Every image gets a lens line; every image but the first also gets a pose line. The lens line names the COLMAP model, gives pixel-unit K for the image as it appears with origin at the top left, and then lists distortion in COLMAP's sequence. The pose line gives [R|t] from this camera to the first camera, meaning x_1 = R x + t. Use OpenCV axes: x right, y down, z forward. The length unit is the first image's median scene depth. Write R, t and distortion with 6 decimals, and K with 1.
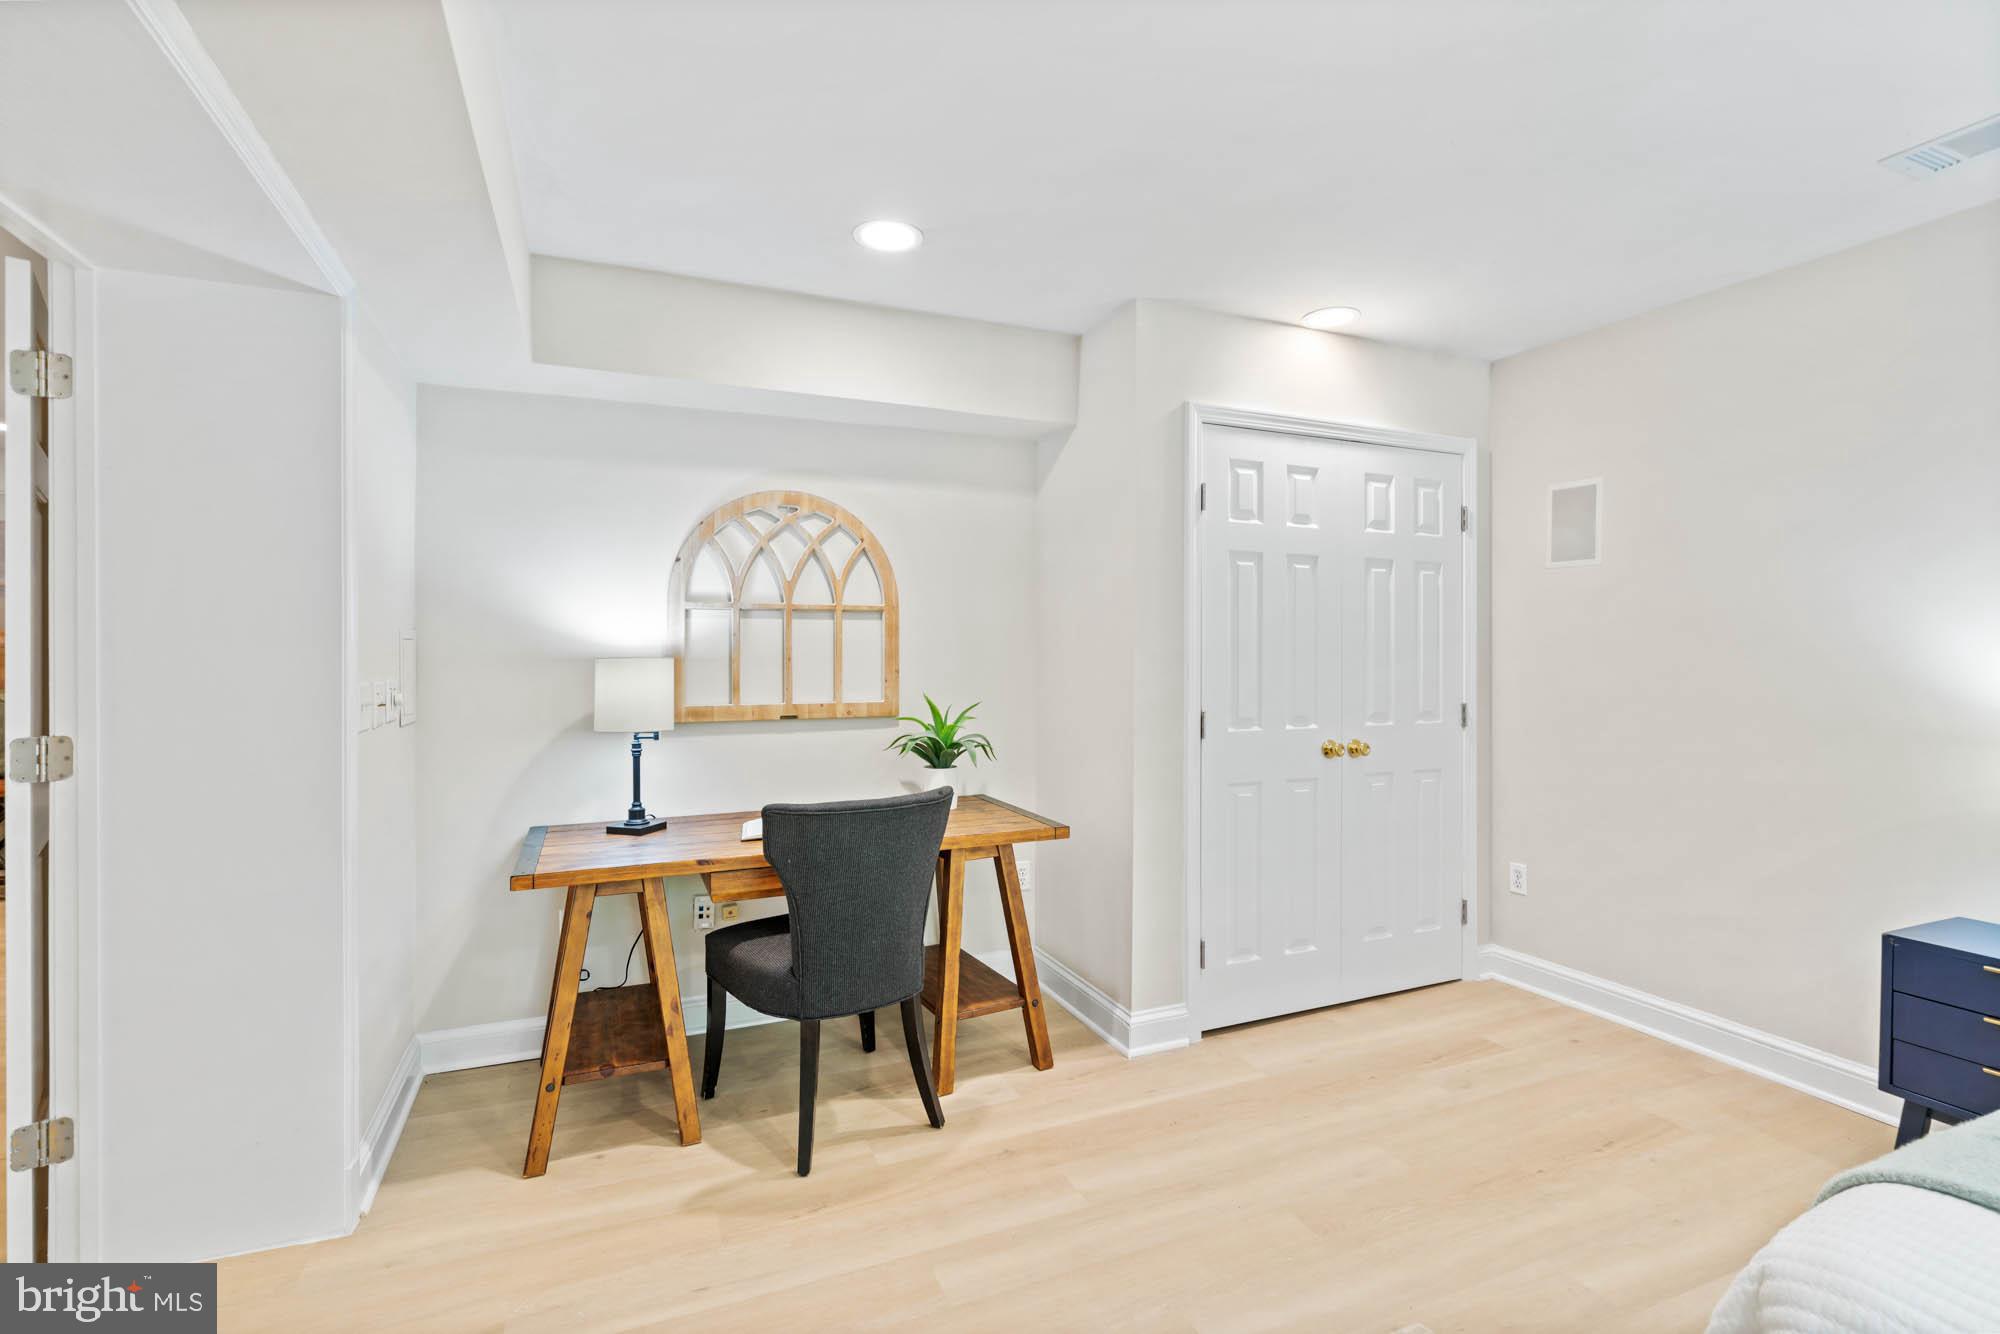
lens RADIAL K [[899.9, 0, 1035.7], [0, 899.9, 652.7], [0, 0, 1]] dist [-0.010373, 0.005175]
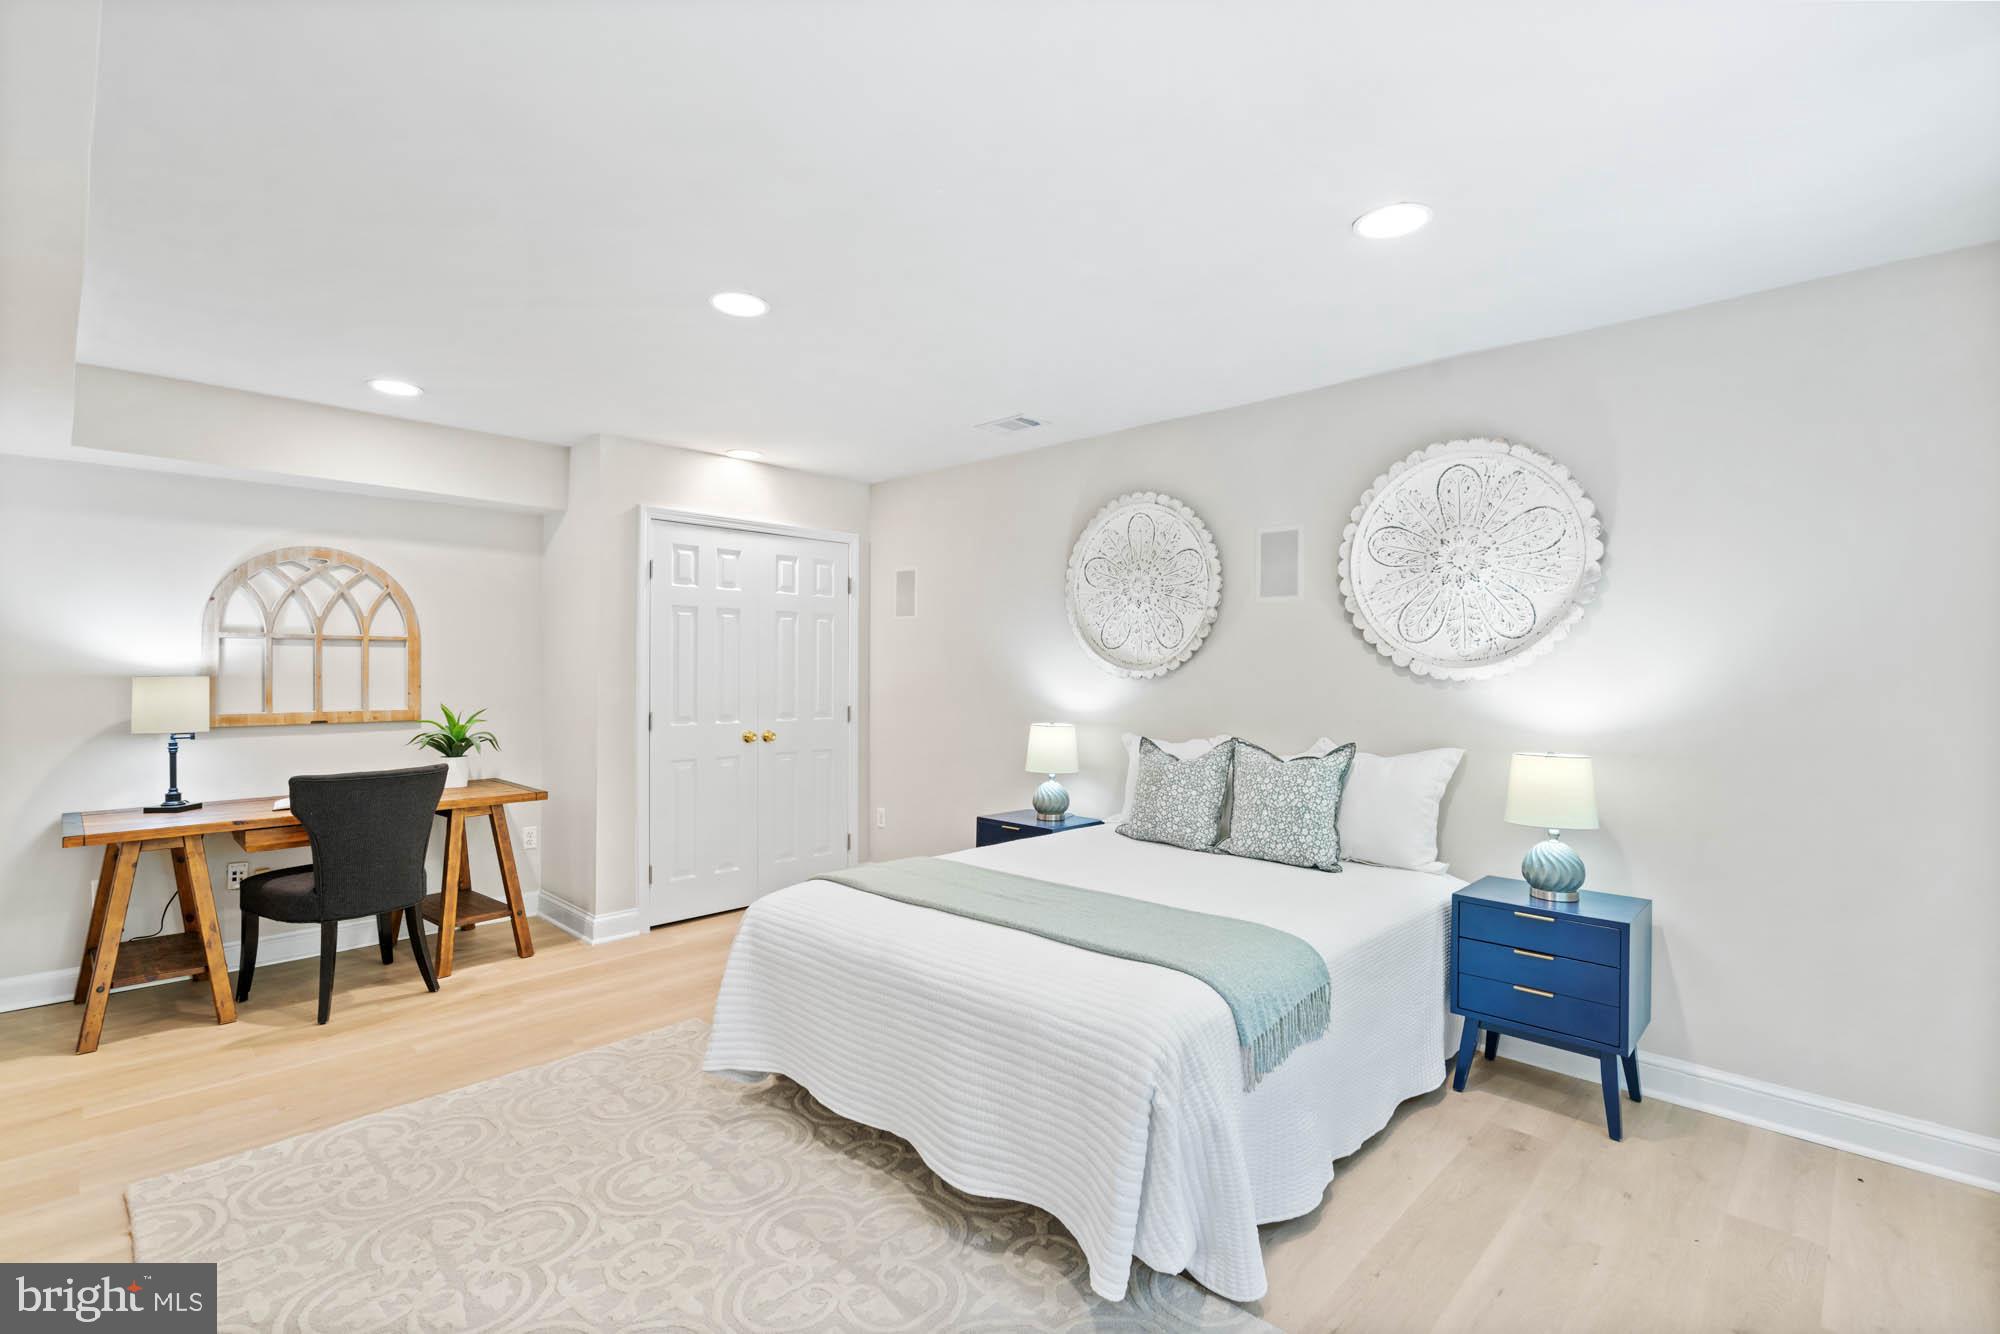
lens RADIAL K [[899.9, 0, 1011.8], [0, 899.9, 671.8], [0, 0, 1]] dist [-0.010373, 0.005175]
pose [[0.932855, 0.002581, 0.360242, 0.207207], [-0.003643, 0.999991, 0.002269, -0.007544], [-0.360233, -0.003429, 0.932856, -0.608712]]
